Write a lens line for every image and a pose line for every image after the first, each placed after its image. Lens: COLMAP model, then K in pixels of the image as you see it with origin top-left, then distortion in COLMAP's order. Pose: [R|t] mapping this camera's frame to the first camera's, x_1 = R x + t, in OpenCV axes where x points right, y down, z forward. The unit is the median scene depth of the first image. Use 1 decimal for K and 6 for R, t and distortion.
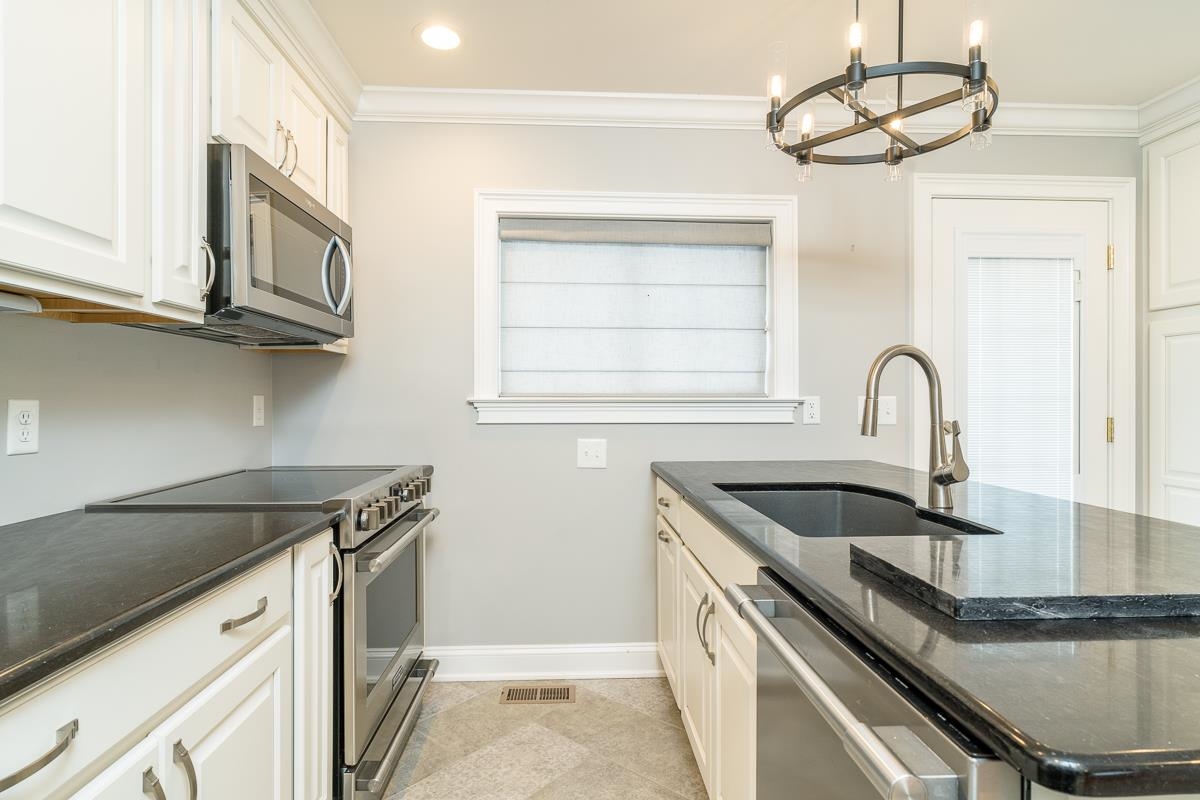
lens RADIAL K [[625.1, 0, 600.0], [0, 625.1, 400.0], [0, 0, 1]] dist [-0.002020, 0.001644]
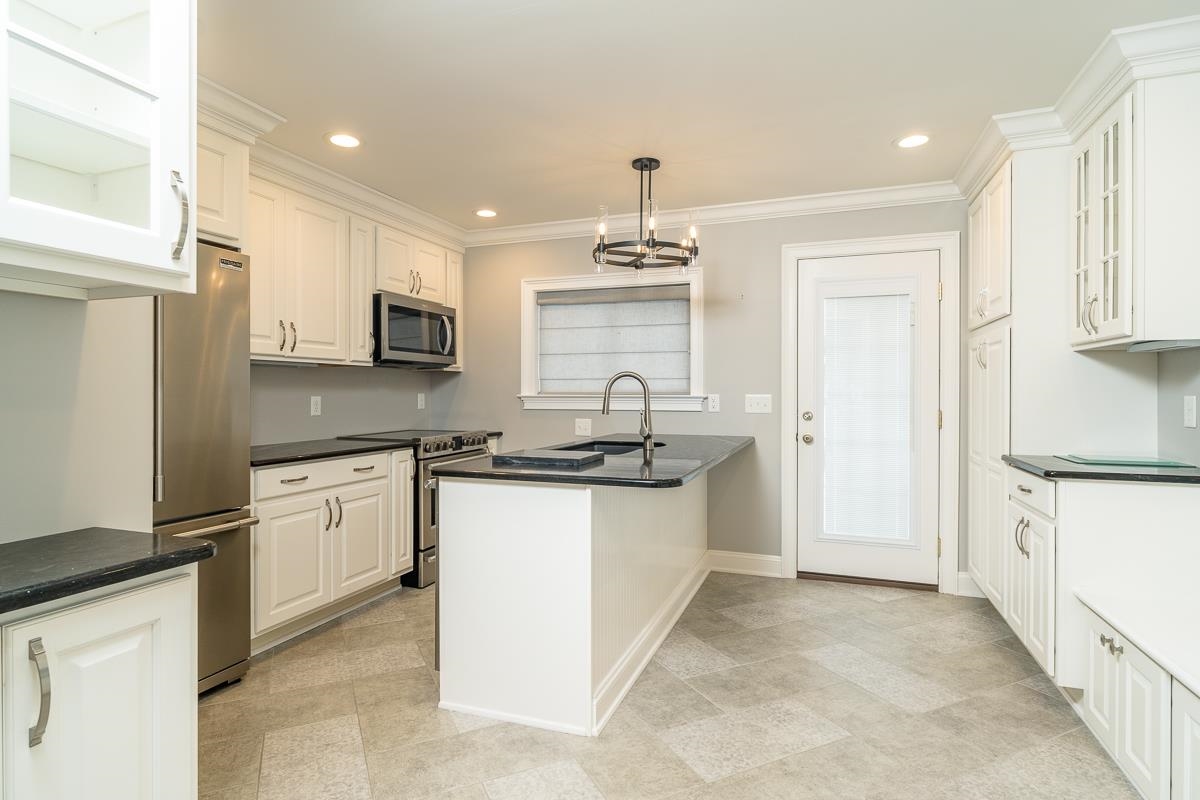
lens RADIAL K [[625.1, 0, 600.0], [0, 625.1, 400.0], [0, 0, 1]] dist [-0.002020, 0.001644]
pose [[0.914147, 0.005903, -0.405340, 0.736065], [-0.001419, 0.999934, 0.011362, -0.009599], [0.405381, -0.009811, 0.914095, -0.559387]]
